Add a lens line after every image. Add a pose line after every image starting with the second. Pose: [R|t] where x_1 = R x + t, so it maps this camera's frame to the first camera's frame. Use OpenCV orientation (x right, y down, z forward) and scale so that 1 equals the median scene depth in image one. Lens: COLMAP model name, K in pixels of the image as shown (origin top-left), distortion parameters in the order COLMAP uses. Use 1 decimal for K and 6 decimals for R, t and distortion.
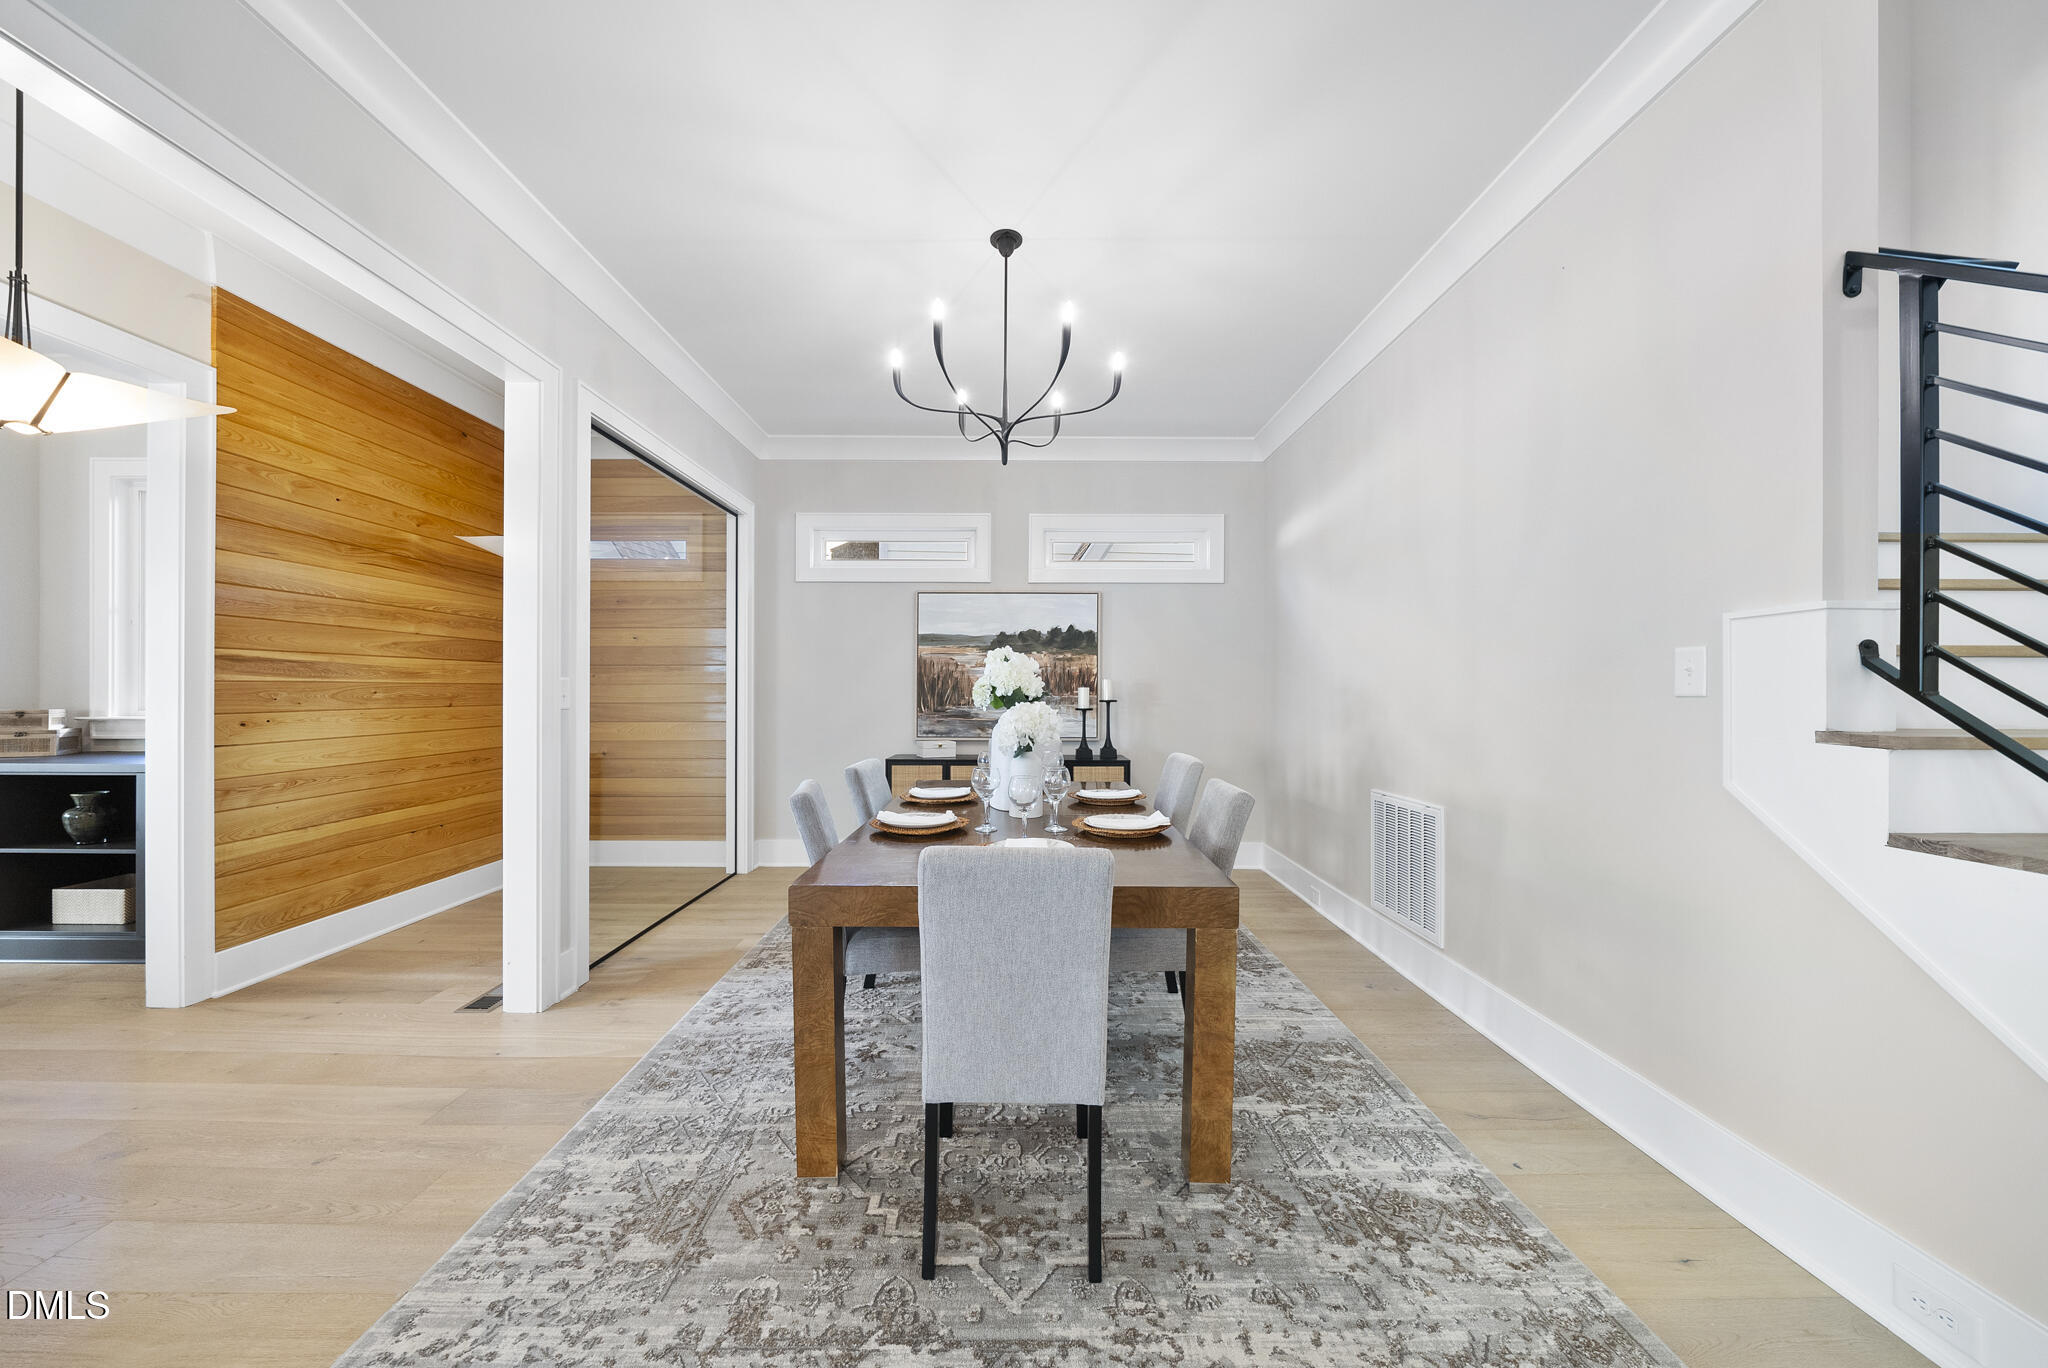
lens RADIAL K [[700.9, 0, 1030.2], [0, 700.9, 694.8], [0, 0, 1]] dist [-0.006898, 0.000089]
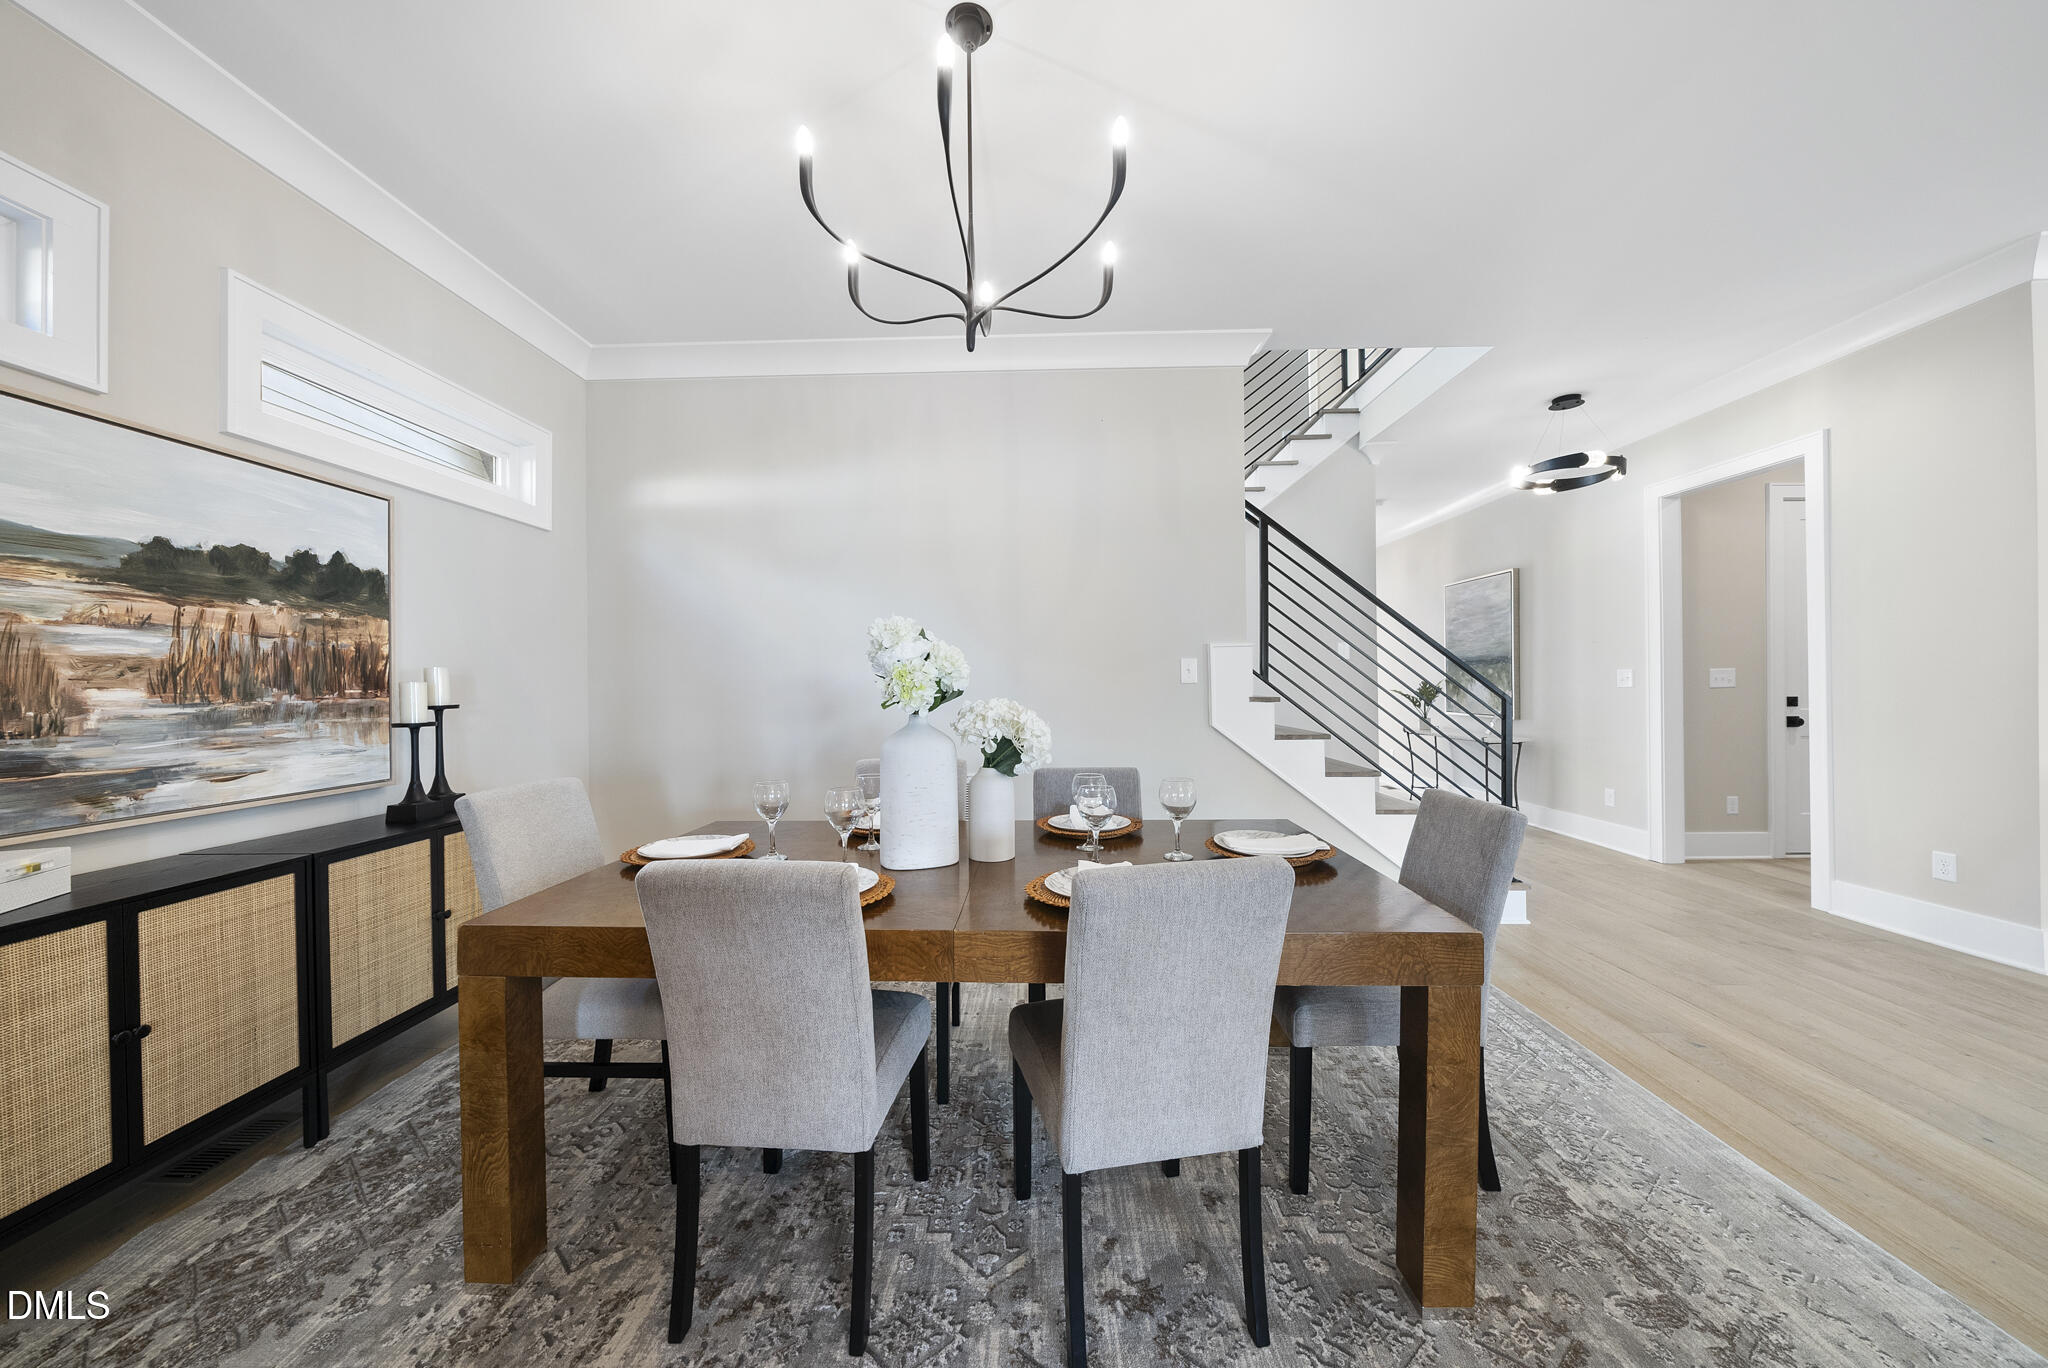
lens RADIAL K [[700.9, 0, 1012.6], [0, 700.9, 686.5], [0, 0, 1]] dist [-0.006898, 0.000089]
pose [[0.044200, -0.009768, 0.998975, -0.397525], [0.014755, 0.999850, 0.009124, -0.005115], [-0.998914, 0.014337, 0.044337, 0.520428]]
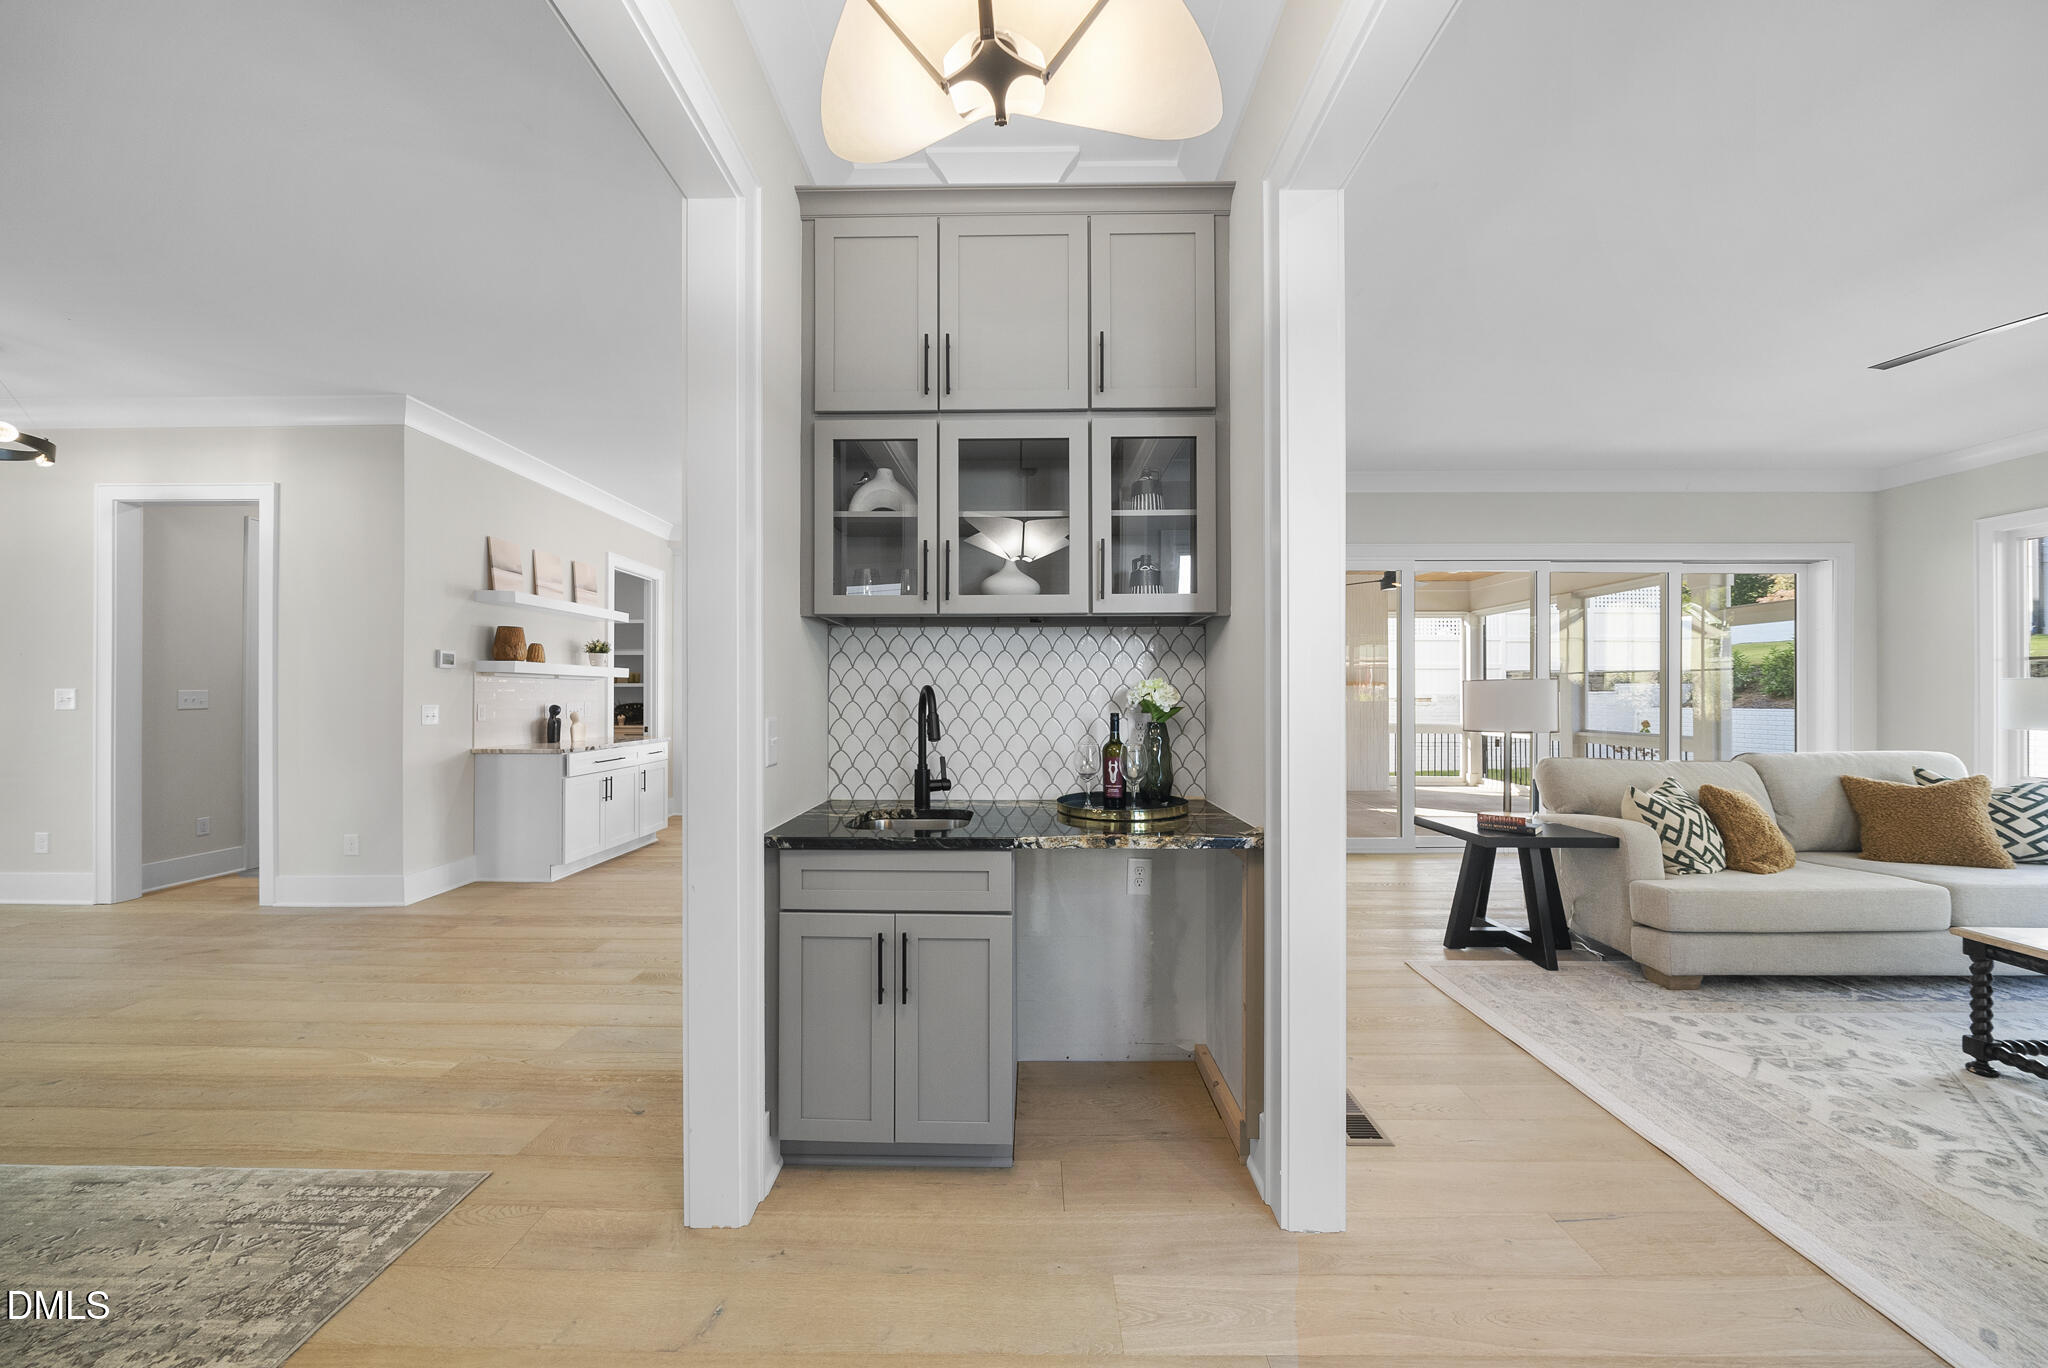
lens RADIAL K [[700.9, 0, 1021.4], [0, 700.9, 696.0], [0, 0, 1]] dist [-0.006898, 0.000089]
pose [[-0.999908, -0.003705, 0.013016, -0.584961], [-0.003675, 0.999991, 0.002335, -0.004908], [-0.013025, 0.002286, -0.999913, 0.520107]]
